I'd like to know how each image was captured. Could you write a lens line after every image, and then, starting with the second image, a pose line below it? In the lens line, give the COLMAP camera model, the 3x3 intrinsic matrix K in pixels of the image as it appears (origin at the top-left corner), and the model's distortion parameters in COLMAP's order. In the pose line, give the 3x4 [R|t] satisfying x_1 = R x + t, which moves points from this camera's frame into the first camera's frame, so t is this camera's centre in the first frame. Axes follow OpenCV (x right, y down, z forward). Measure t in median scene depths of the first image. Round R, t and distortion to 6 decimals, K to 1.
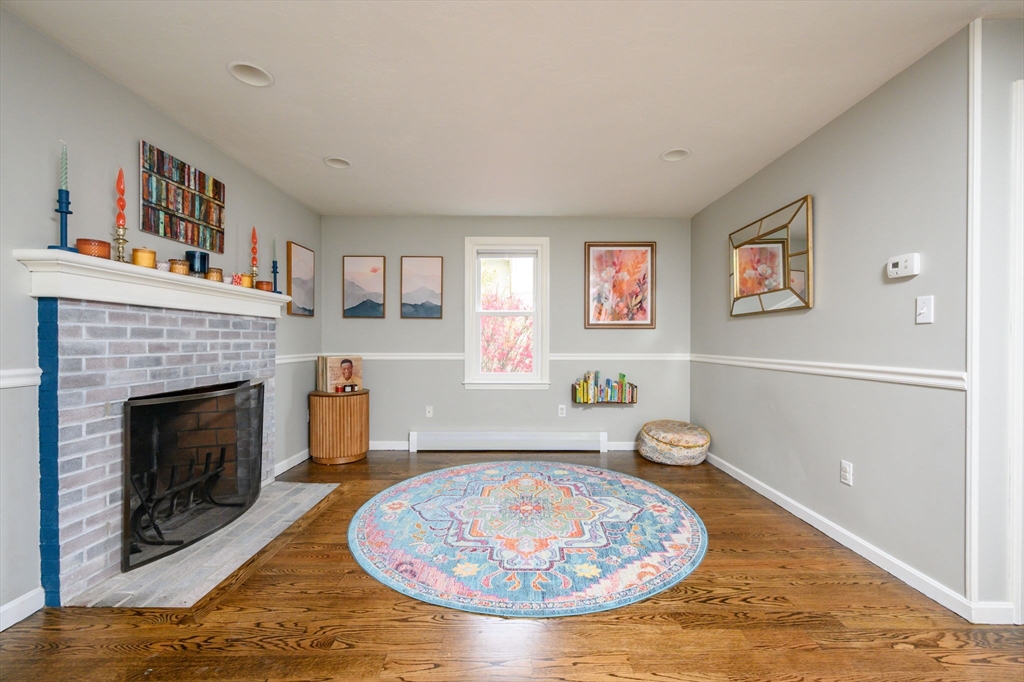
lens RADIAL K [[440.6, 0, 512.0], [0, 440.6, 341.0], [0, 0, 1]] dist [0.001646, -0.000001]
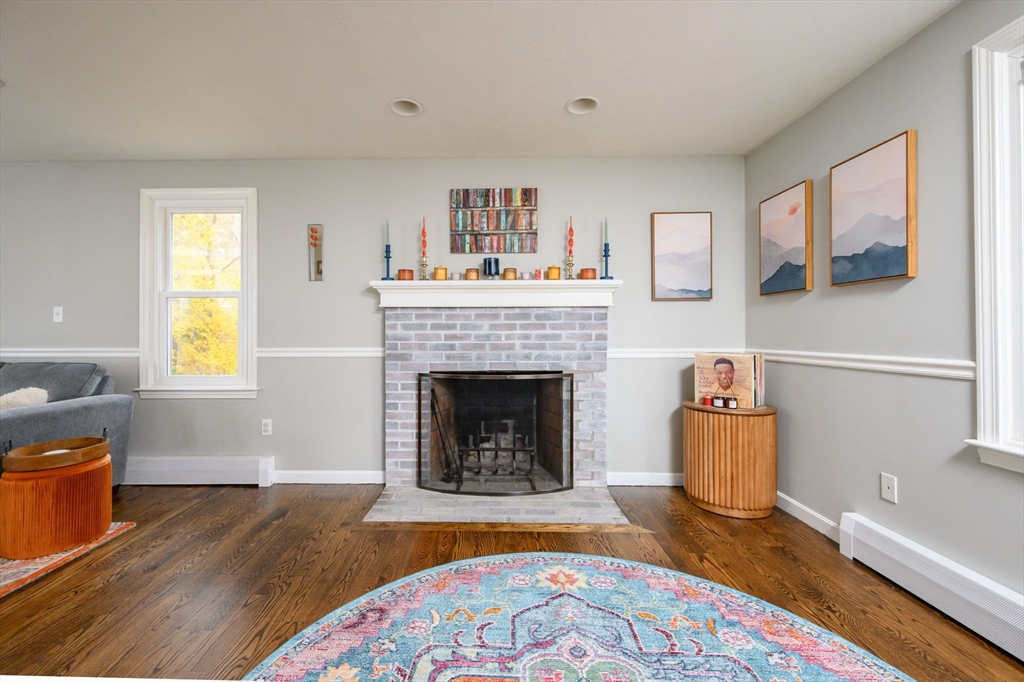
lens RADIAL K [[413.6, 0, 485.1], [0, 413.6, 330.1], [0, 0, 1]] dist [0.000505, -0.000056]
pose [[-0.027495, -0.010969, -0.999562, 0.414953], [0.001609, 0.999938, -0.011017, 0.006734], [0.999621, -0.001911, -0.027476, 1.014251]]
